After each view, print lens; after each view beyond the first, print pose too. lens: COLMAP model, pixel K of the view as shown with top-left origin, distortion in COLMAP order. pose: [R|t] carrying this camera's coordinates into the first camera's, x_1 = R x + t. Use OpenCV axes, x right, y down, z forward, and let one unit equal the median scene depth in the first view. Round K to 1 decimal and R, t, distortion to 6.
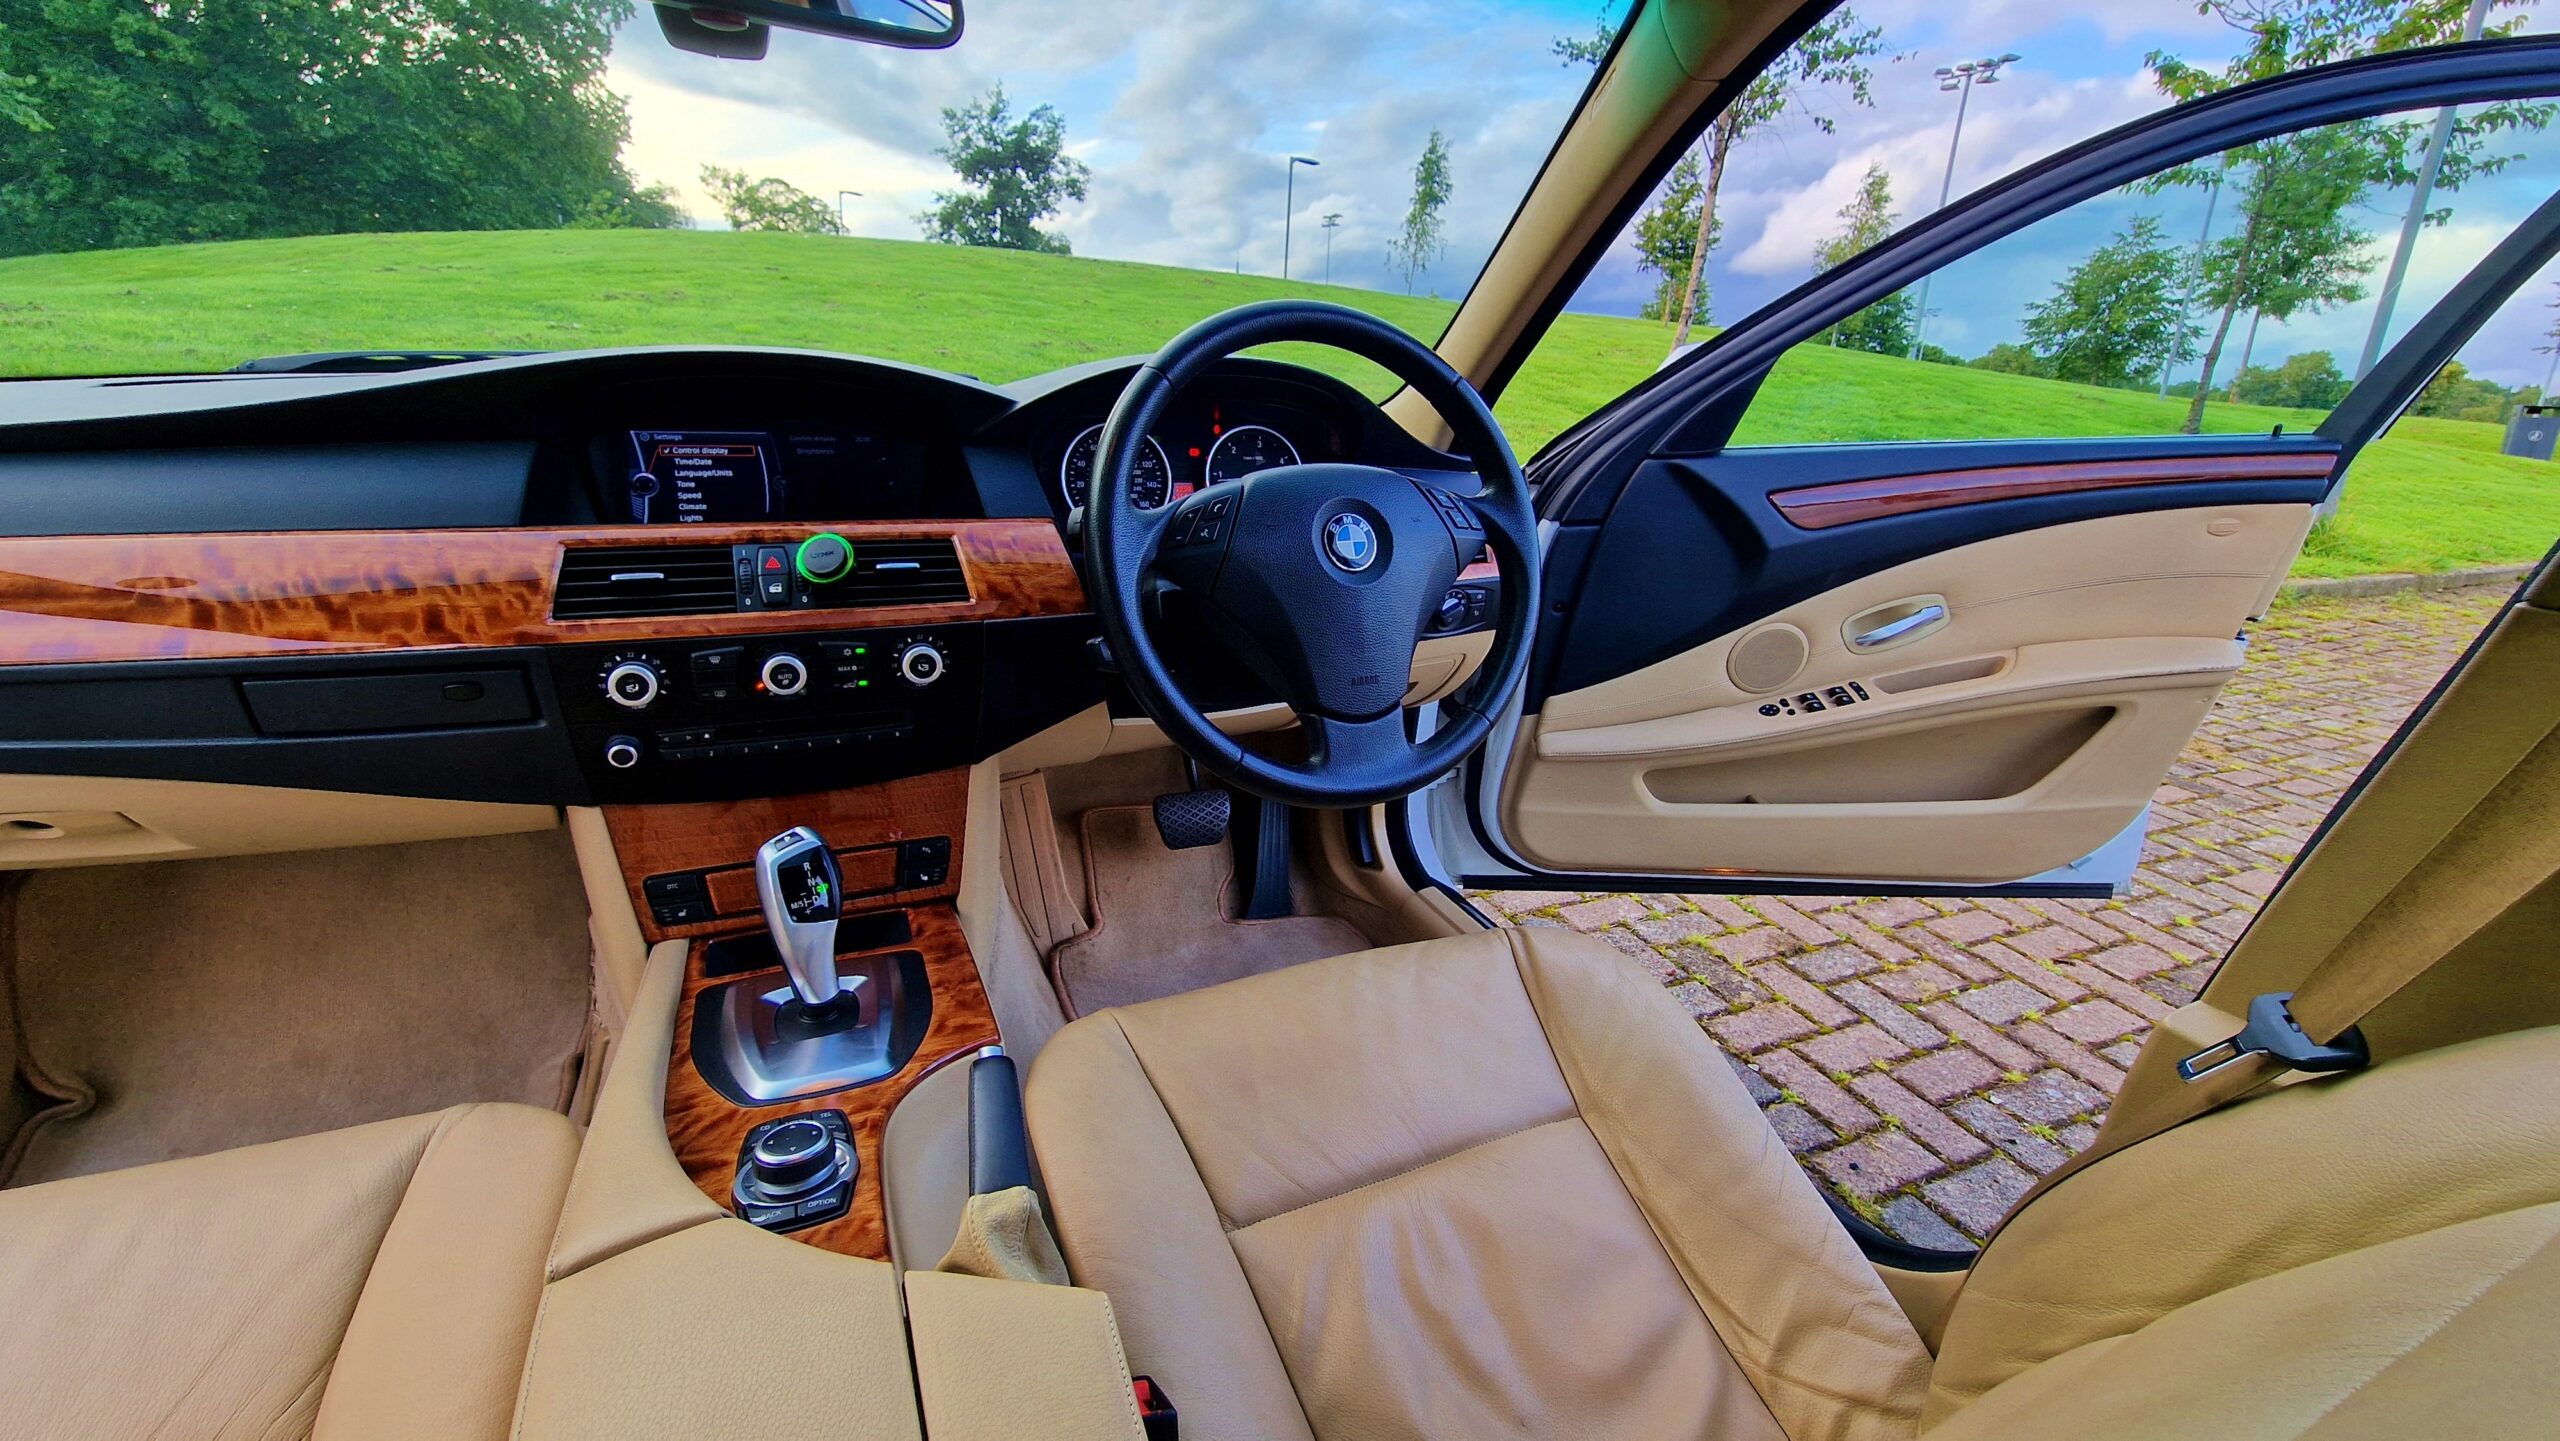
lens RADIAL K [[1049.7, 0, 1282.9], [0, 1049.7, 701.1], [0, 0, 1]] dist [-0.000829, -0.001250]
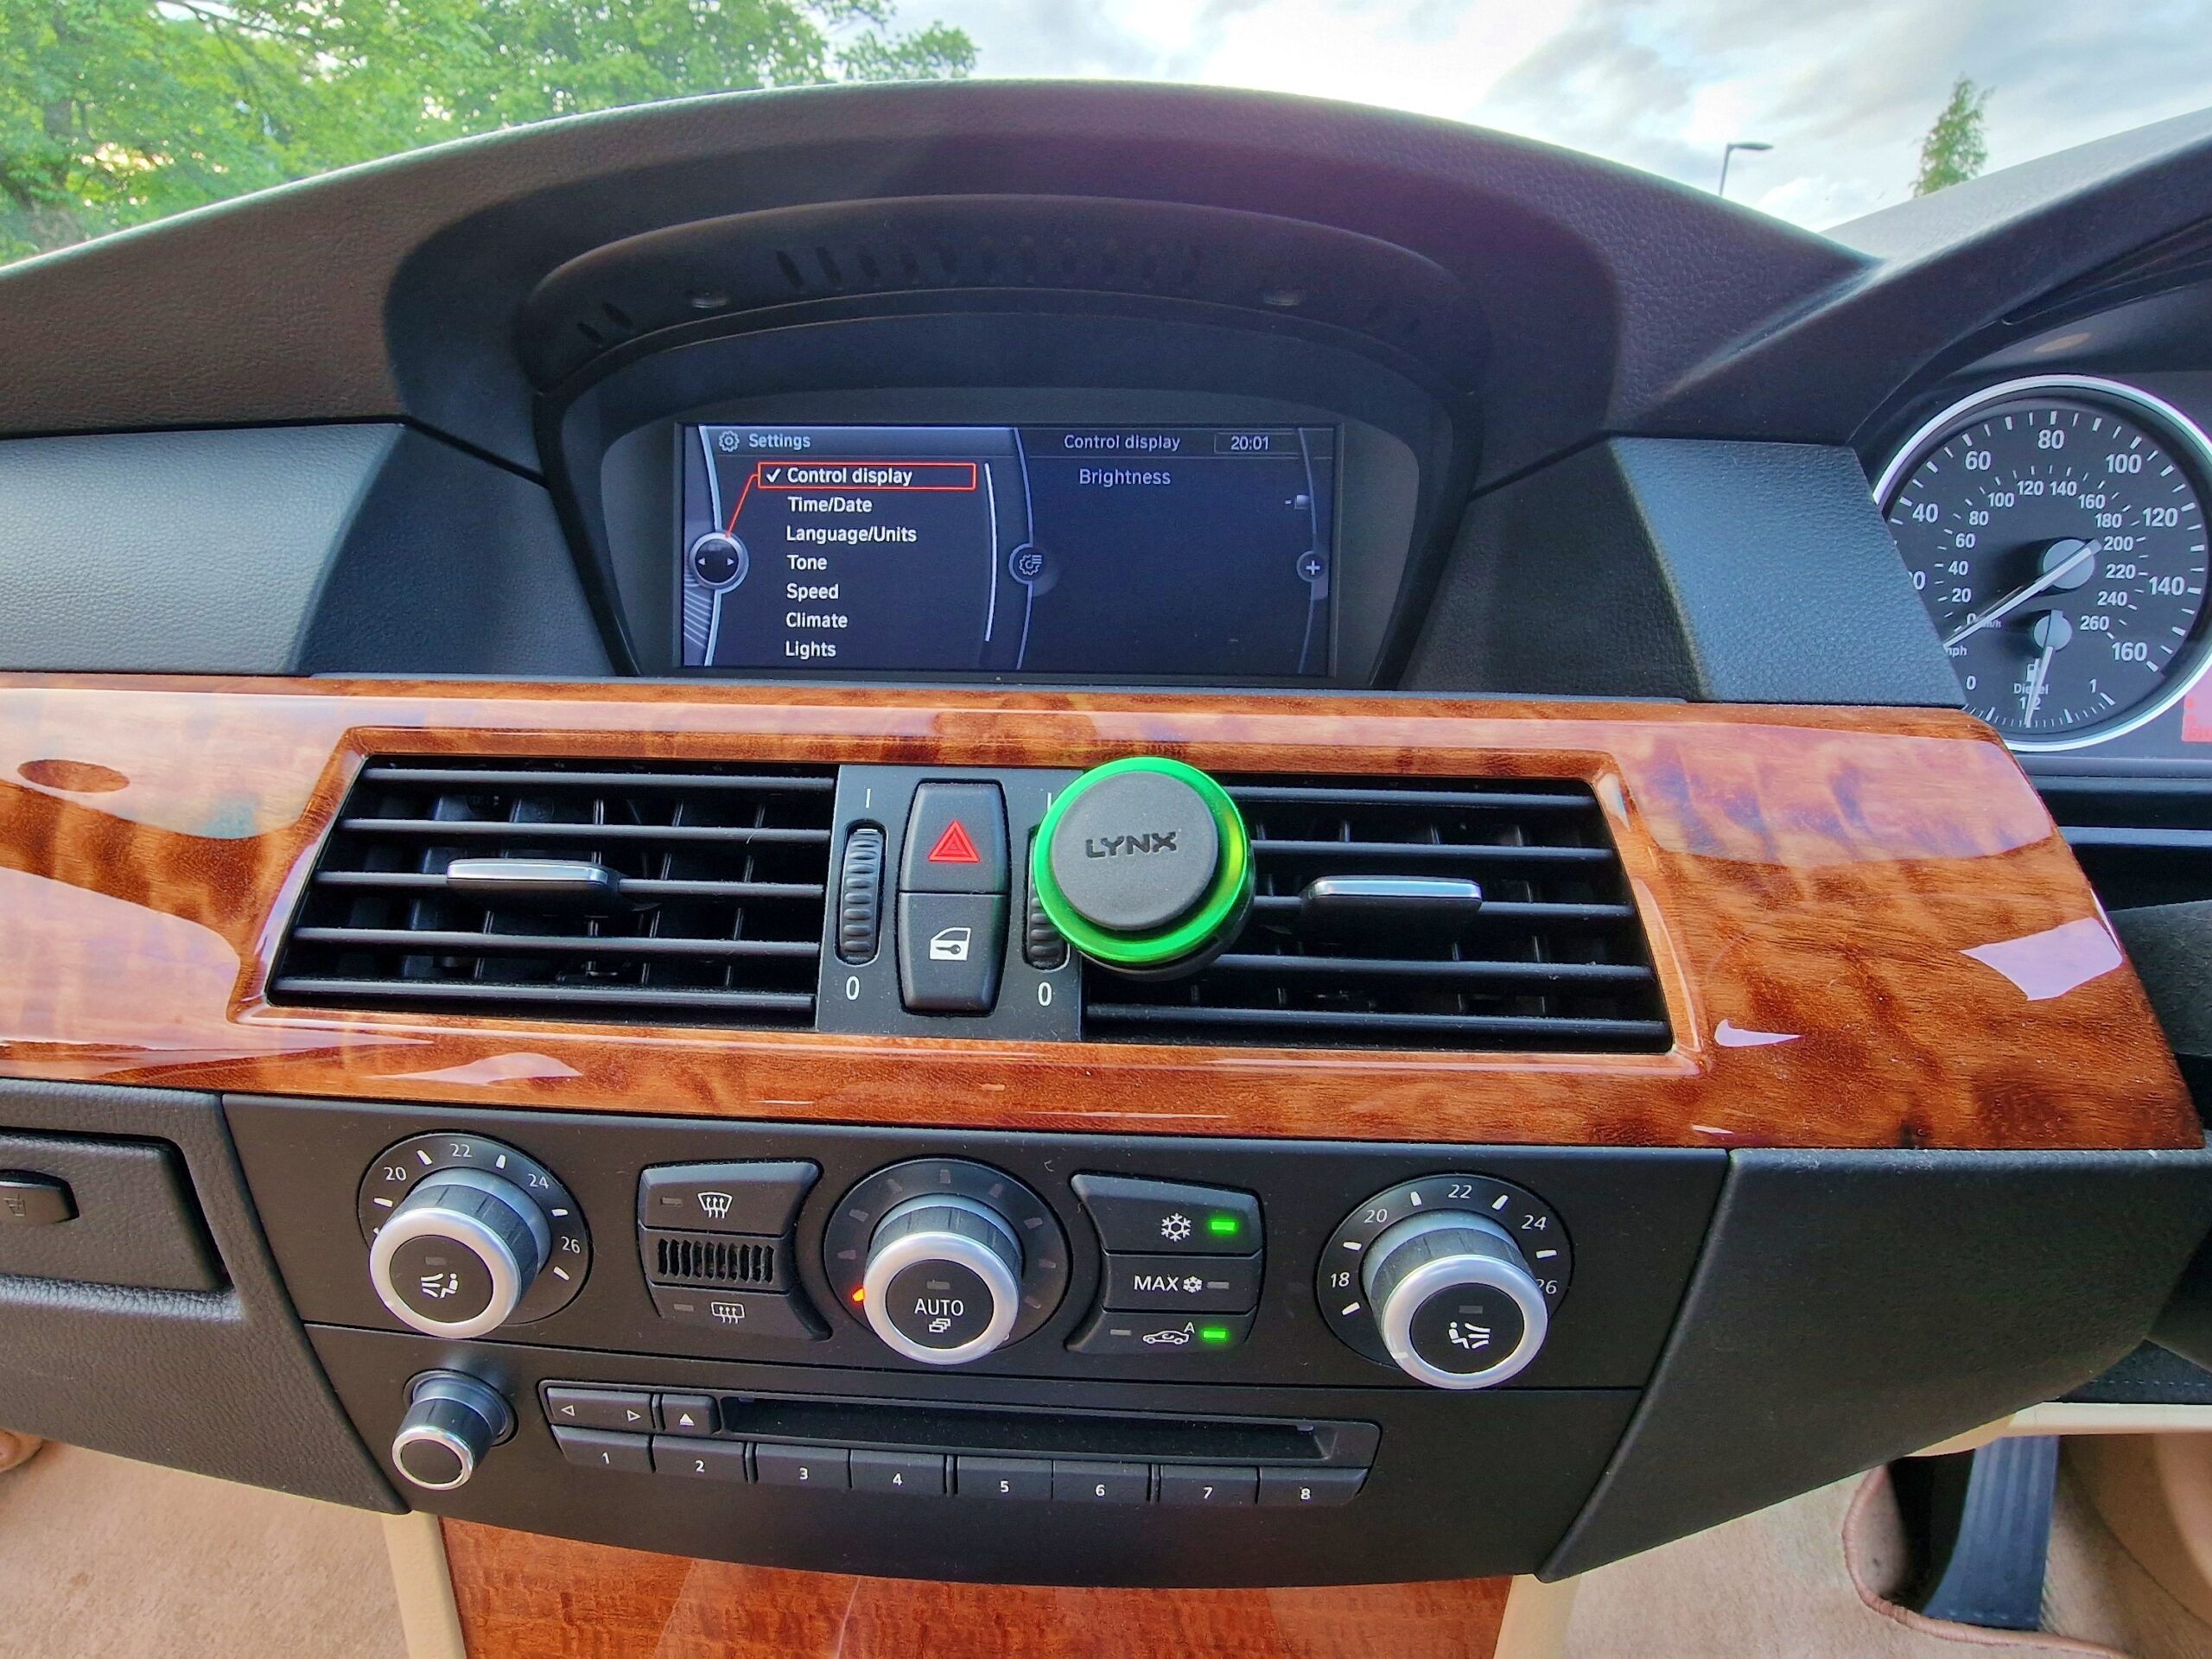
lens RADIAL K [[1210.1, 0, 981.1], [0, 1210.1, 812.9], [0, 0, 1]] dist [0.000728, -0.001340]
pose [[0.879292, 0.104599, -0.464655, -0.302841], [-0.110742, 0.993749, 0.014142, -0.131927], [0.463230, 0.039022, 0.885379, 0.655397]]
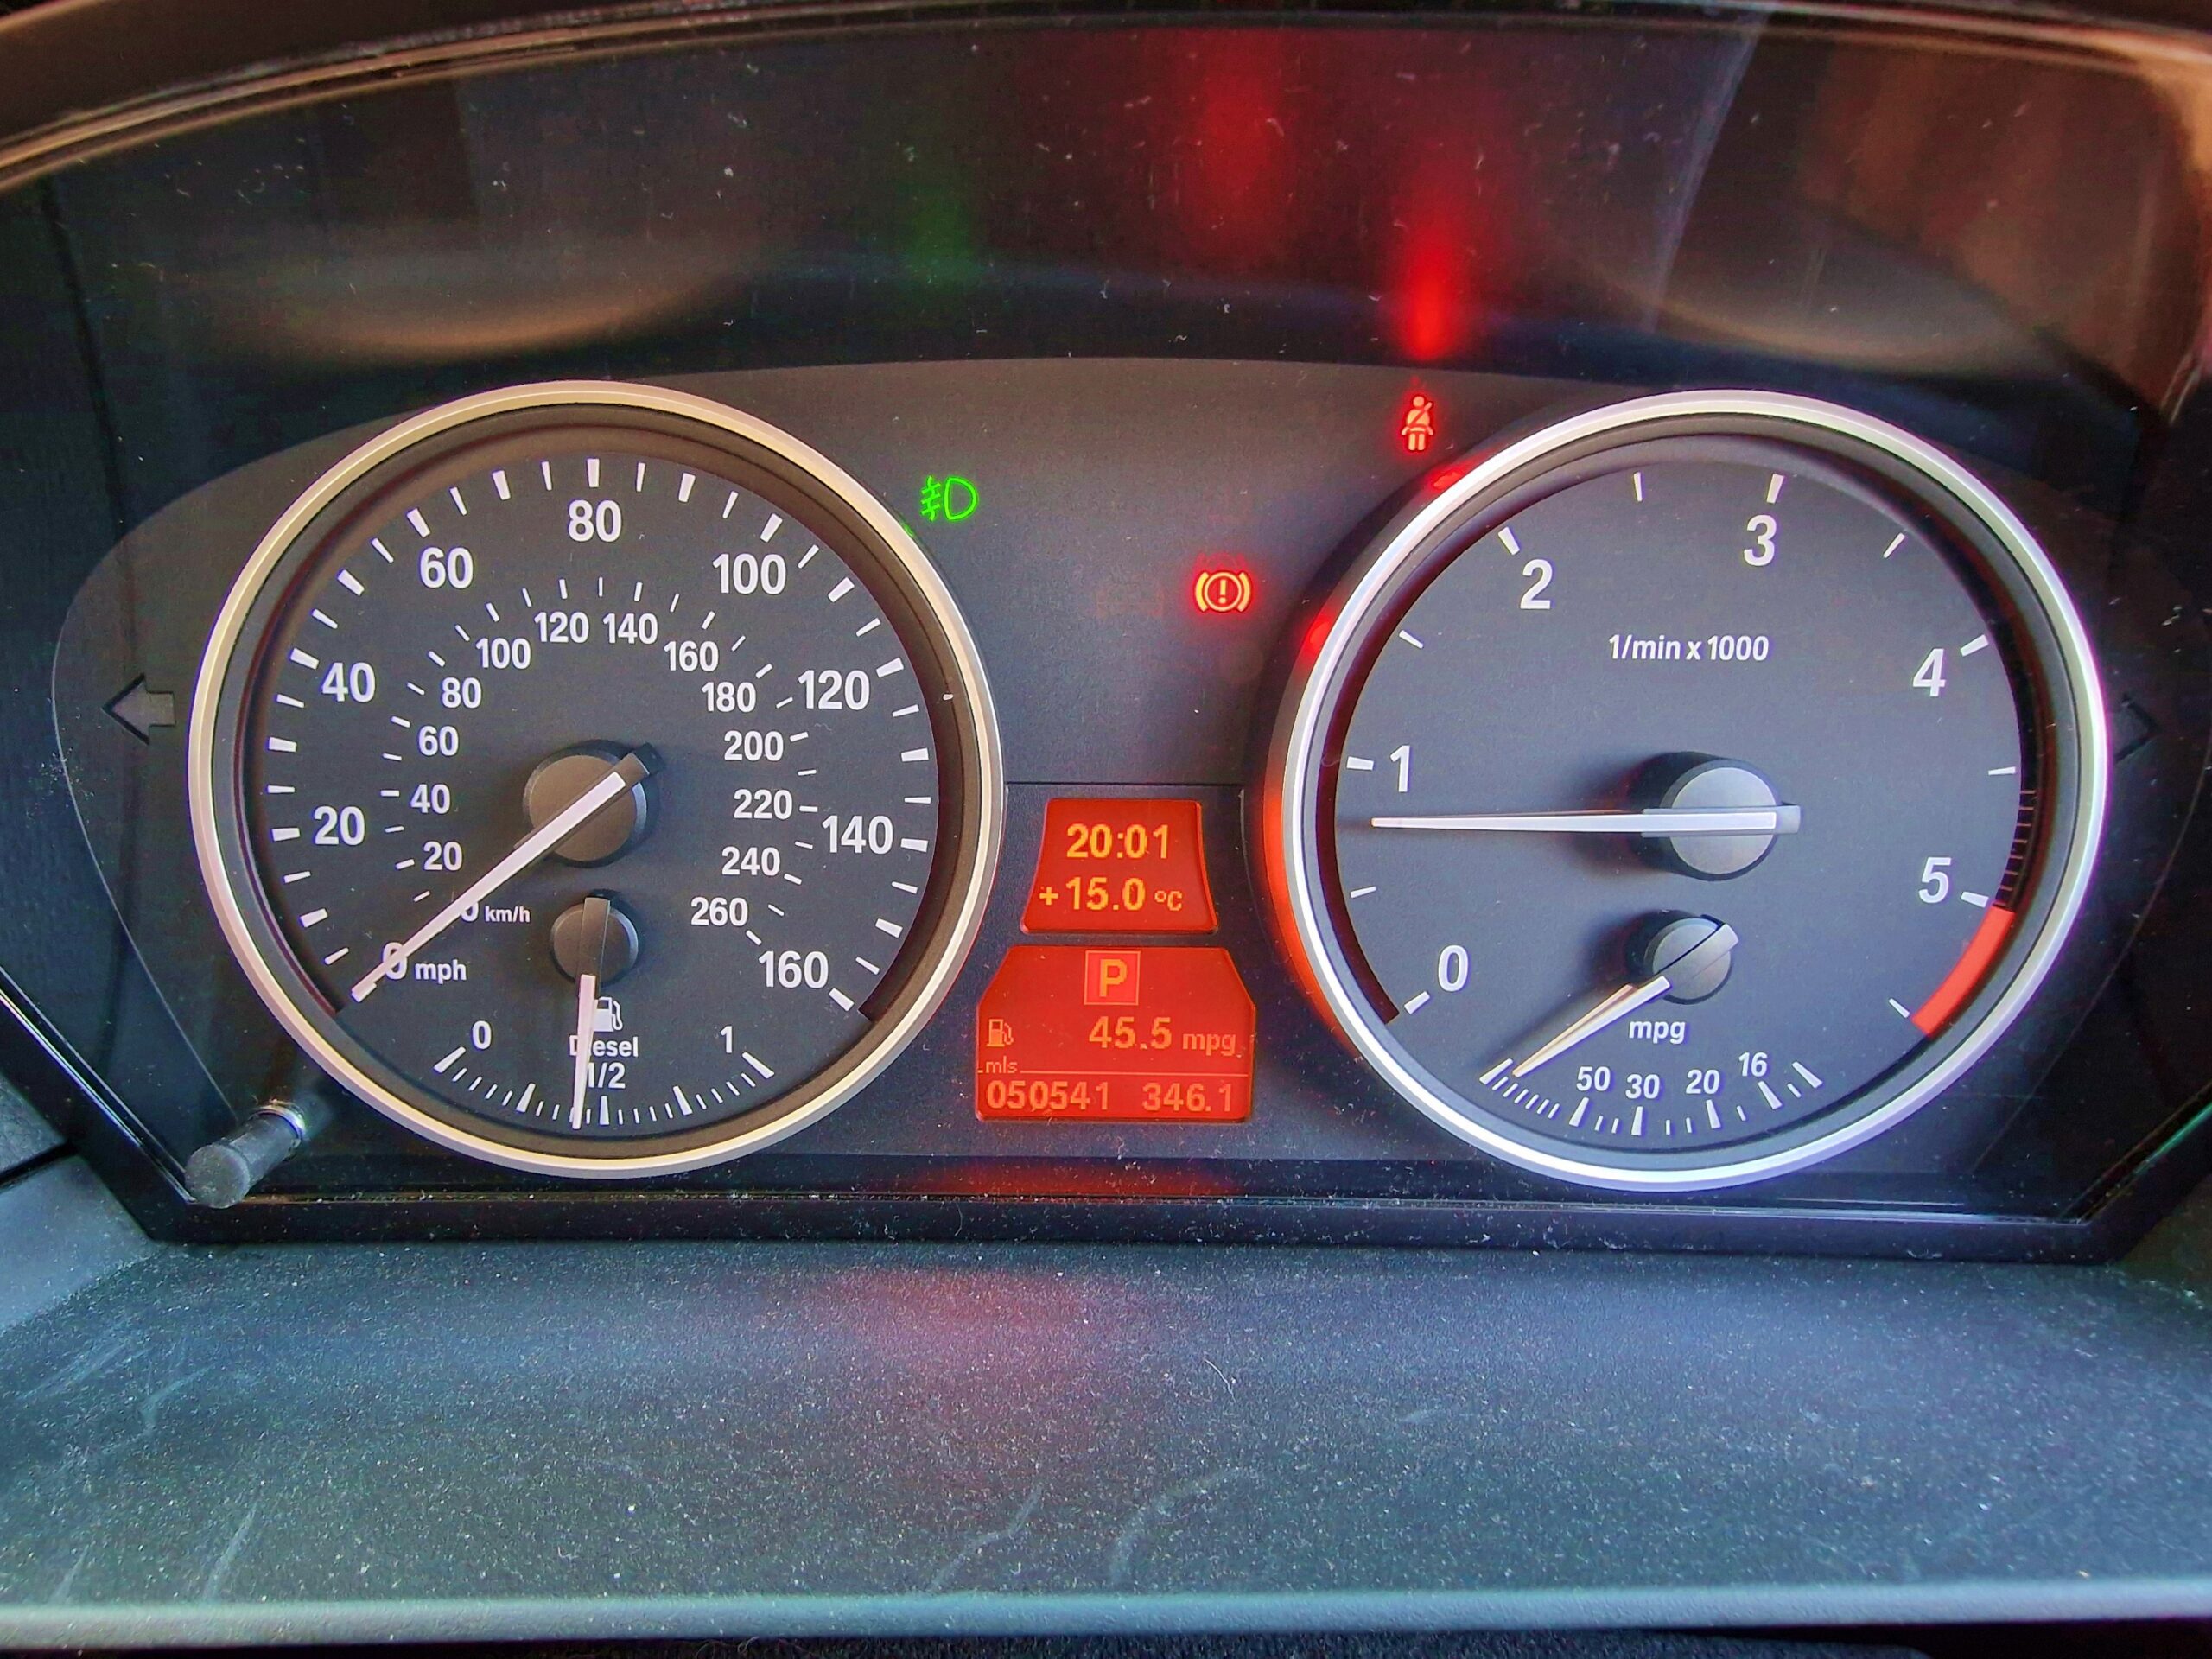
lens RADIAL K [[1210.1, 0, 934.2], [0, 1210.1, 790.3], [0, 0, 1]] dist [0.000728, -0.001340]
pose [[0.903708, 0.123675, -0.409898, -0.061402], [-0.094866, 0.991415, 0.089979, -0.271169], [0.417507, -0.042430, 0.907682, 1.028210]]
